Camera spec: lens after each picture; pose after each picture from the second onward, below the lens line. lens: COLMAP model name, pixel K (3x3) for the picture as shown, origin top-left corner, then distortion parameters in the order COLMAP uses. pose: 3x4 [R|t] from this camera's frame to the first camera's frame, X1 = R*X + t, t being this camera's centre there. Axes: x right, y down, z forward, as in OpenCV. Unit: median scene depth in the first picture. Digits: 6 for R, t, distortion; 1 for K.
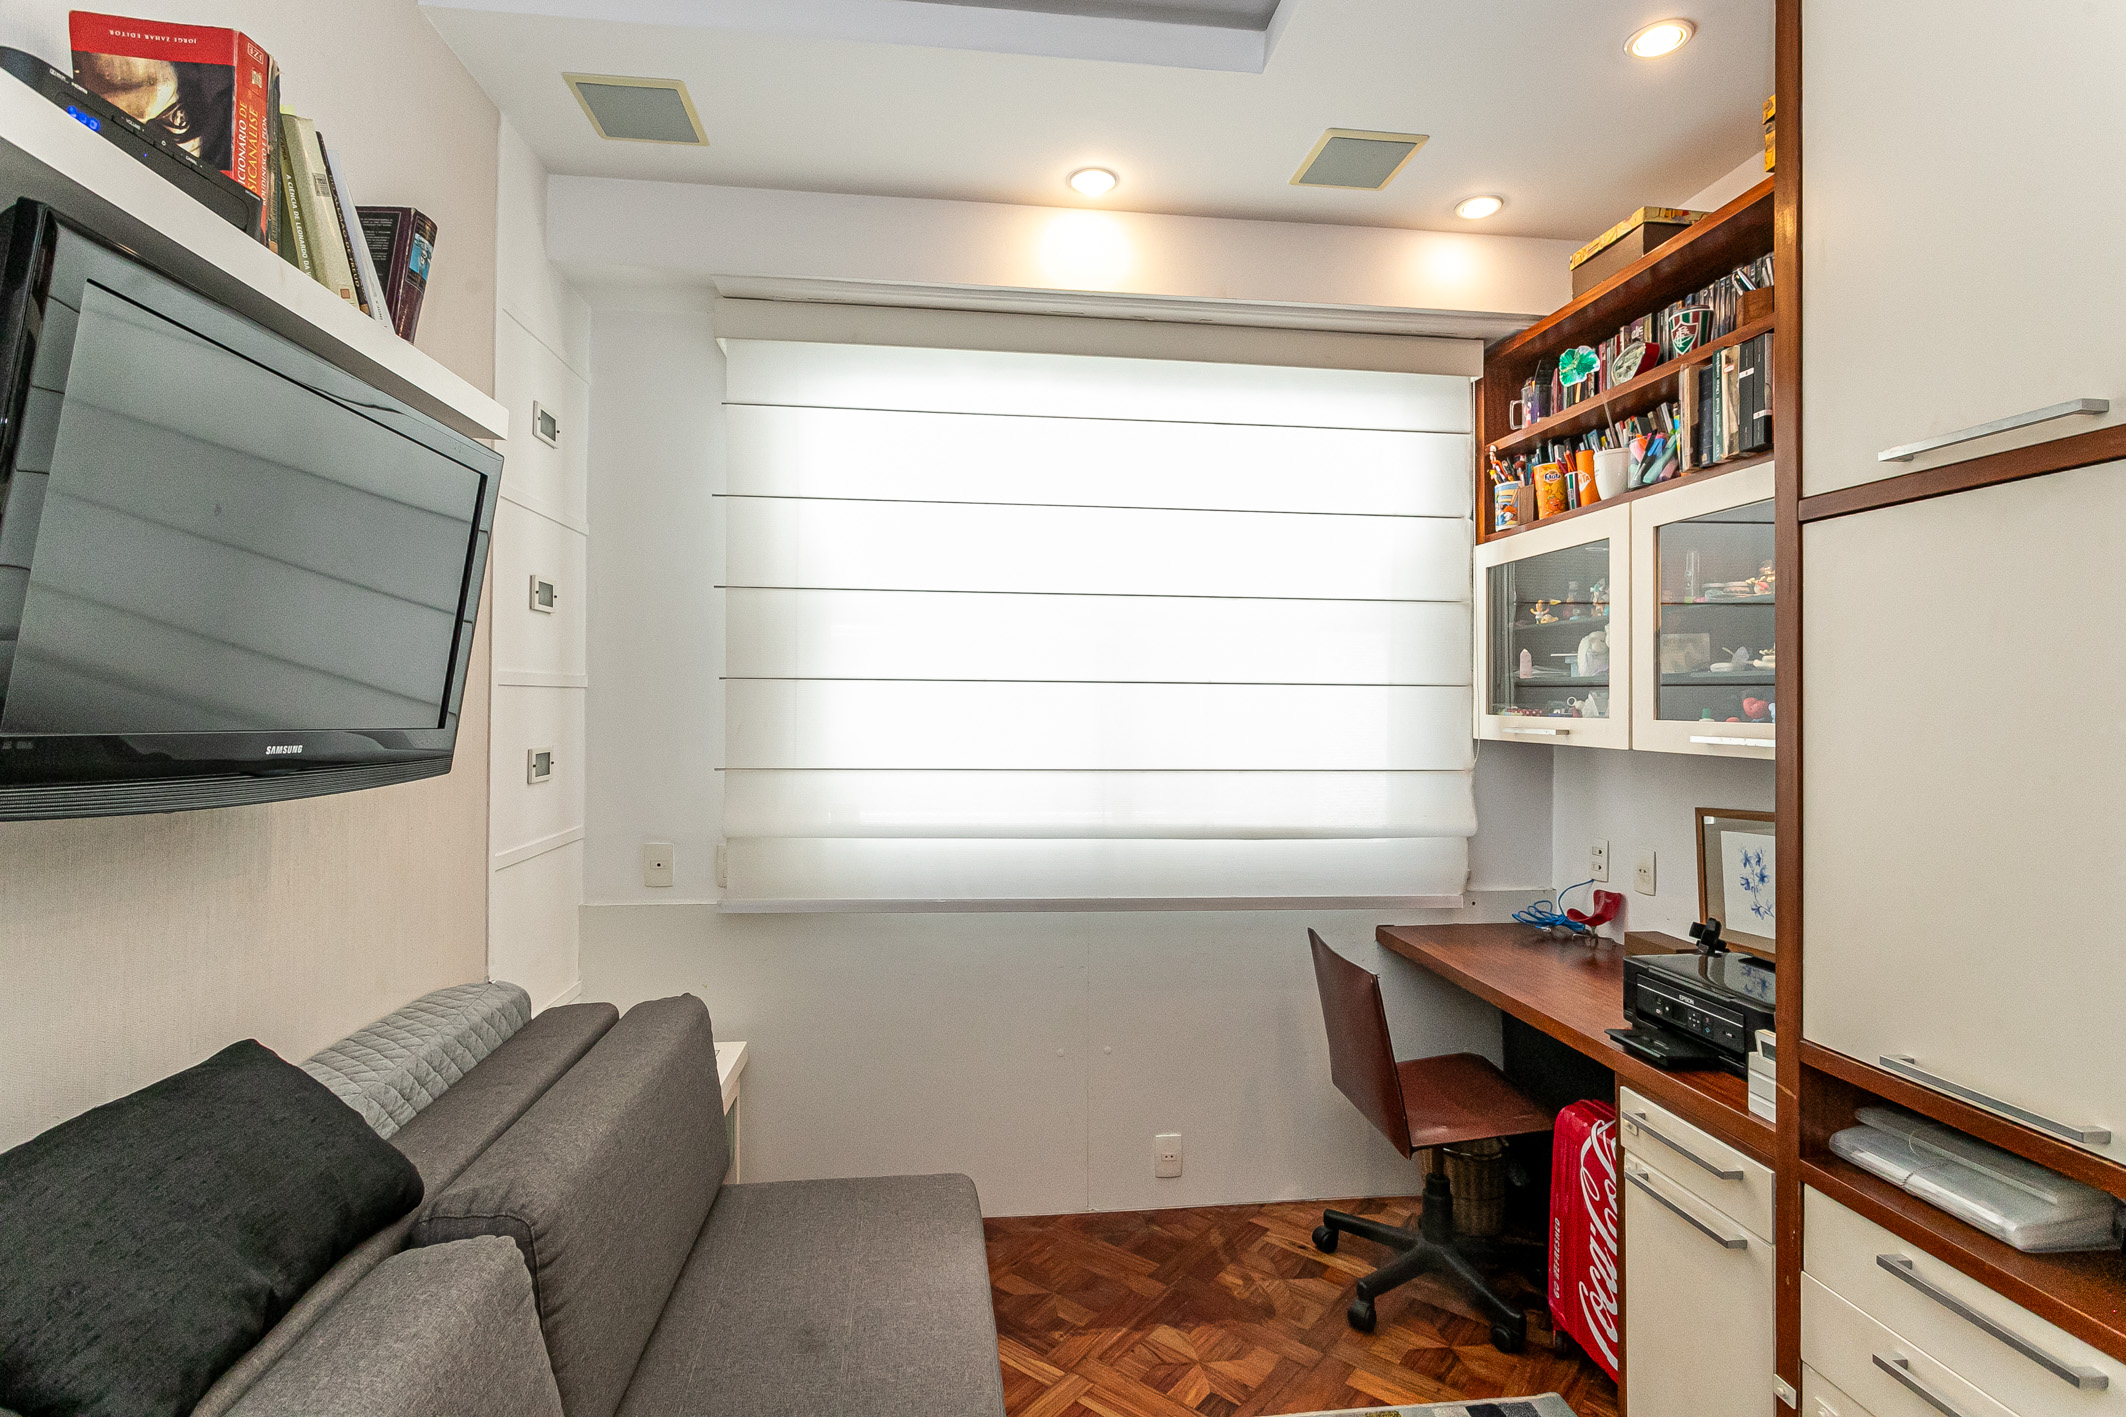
lens RADIAL K [[1018.6, 0, 1059.8], [0, 1018.6, 694.7], [0, 0, 1]] dist [0.000492, 0.001877]
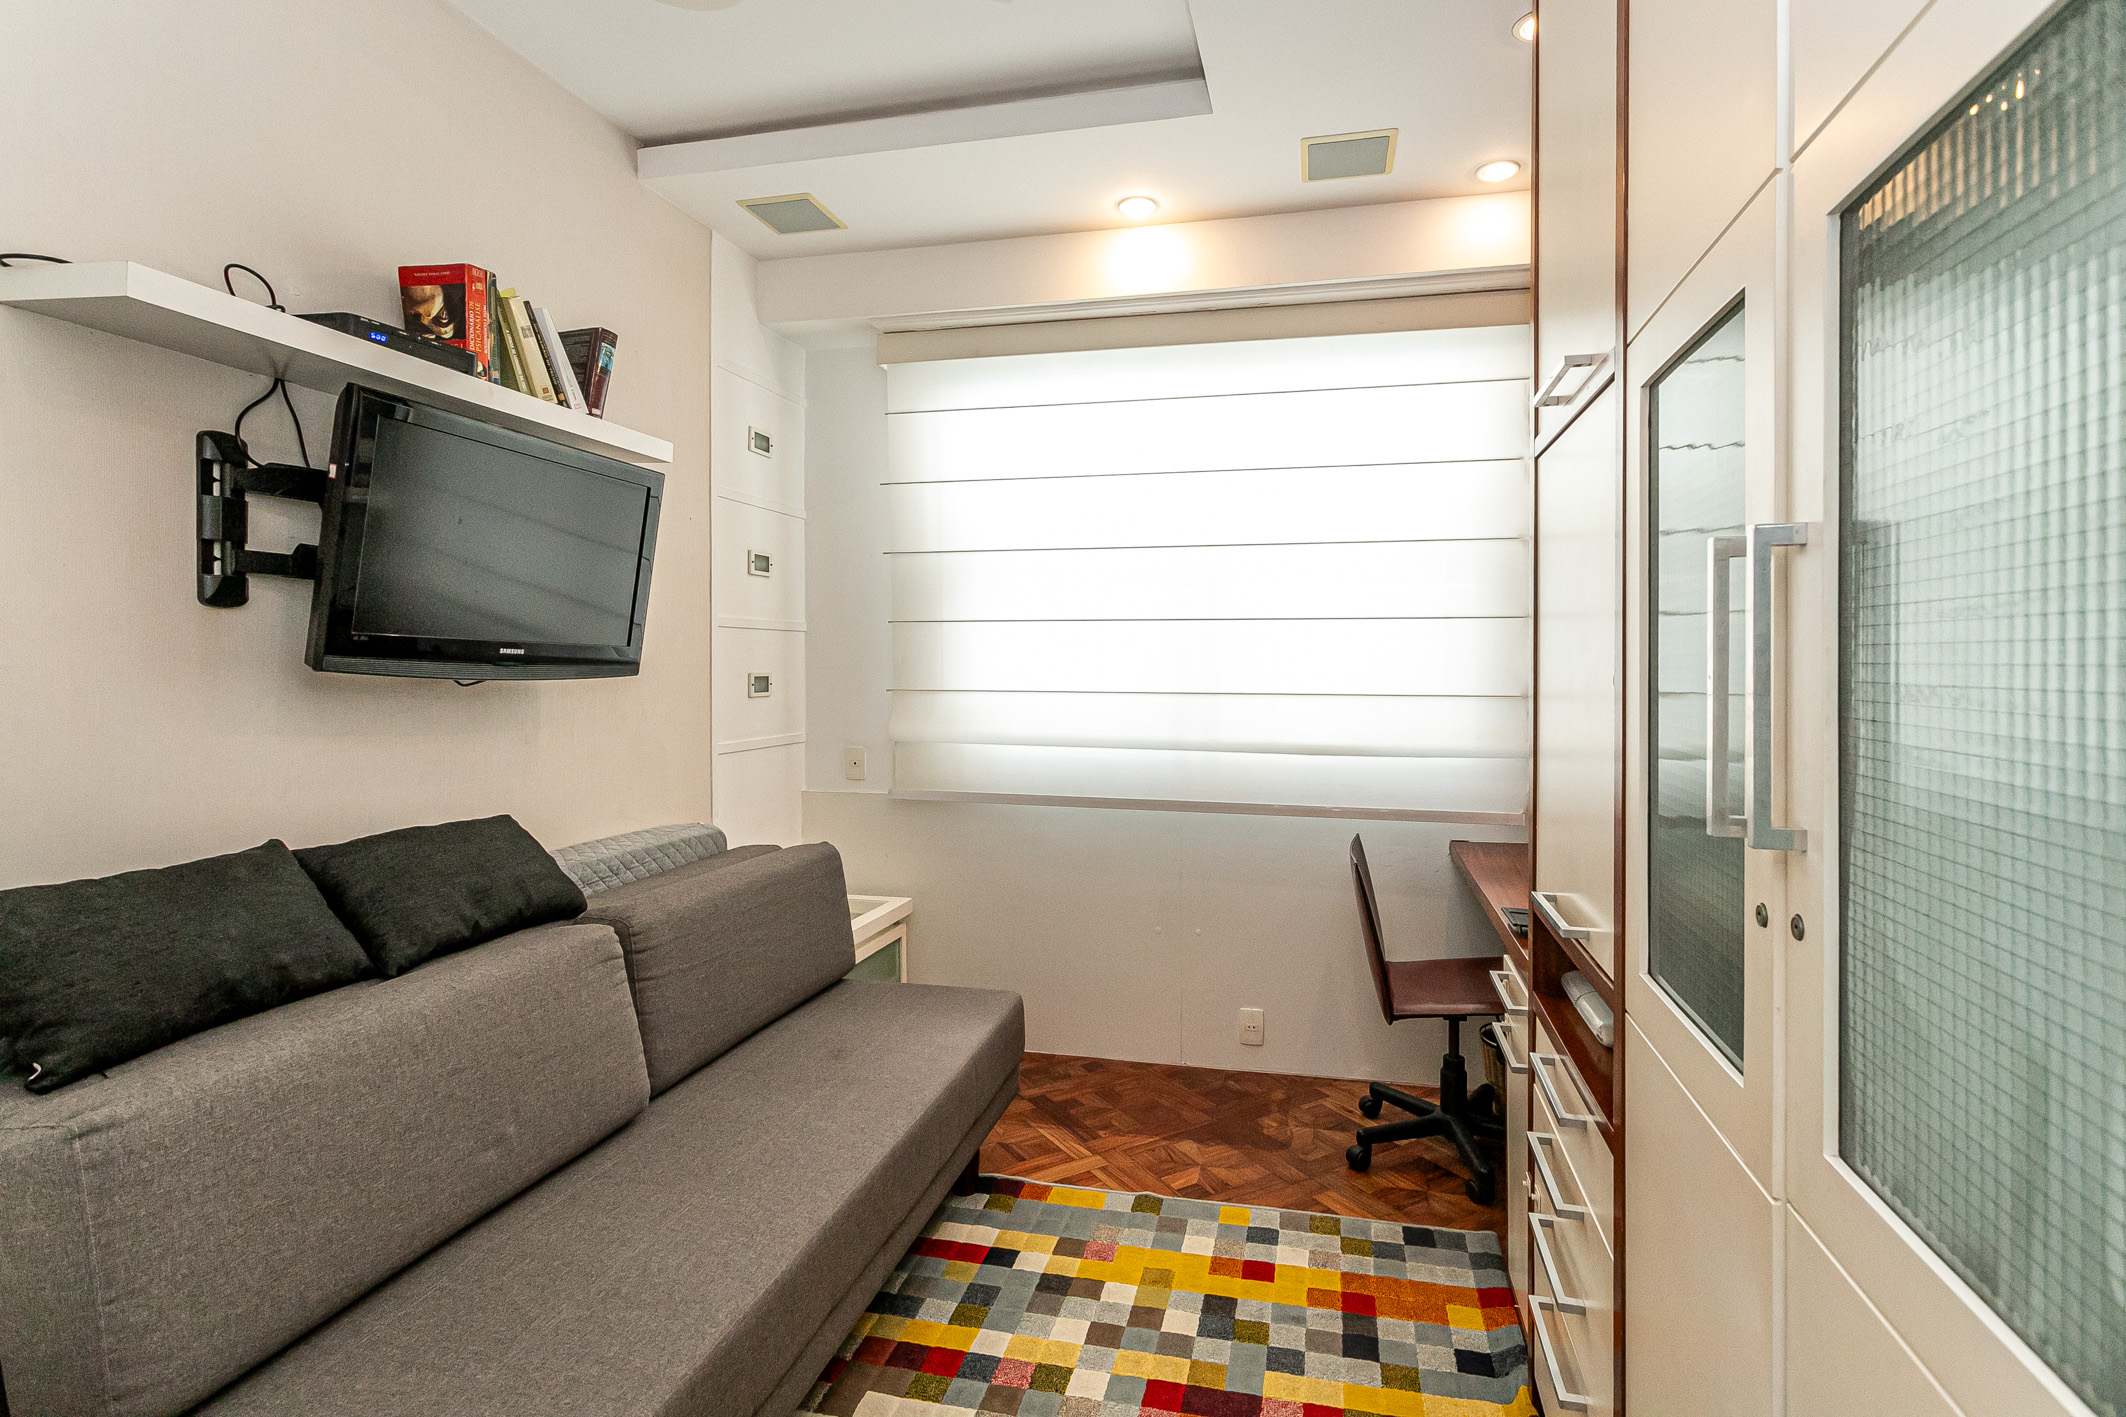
lens RADIAL K [[1018.6, 0, 1110.7], [0, 1018.6, 679.0], [0, 0, 1]] dist [0.000492, 0.001877]
pose [[0.947376, -0.001305, -0.320119, 0.400232], [0.008102, 0.999769, 0.019903, 0.036900], [0.320019, -0.021449, 0.947168, -0.179983]]
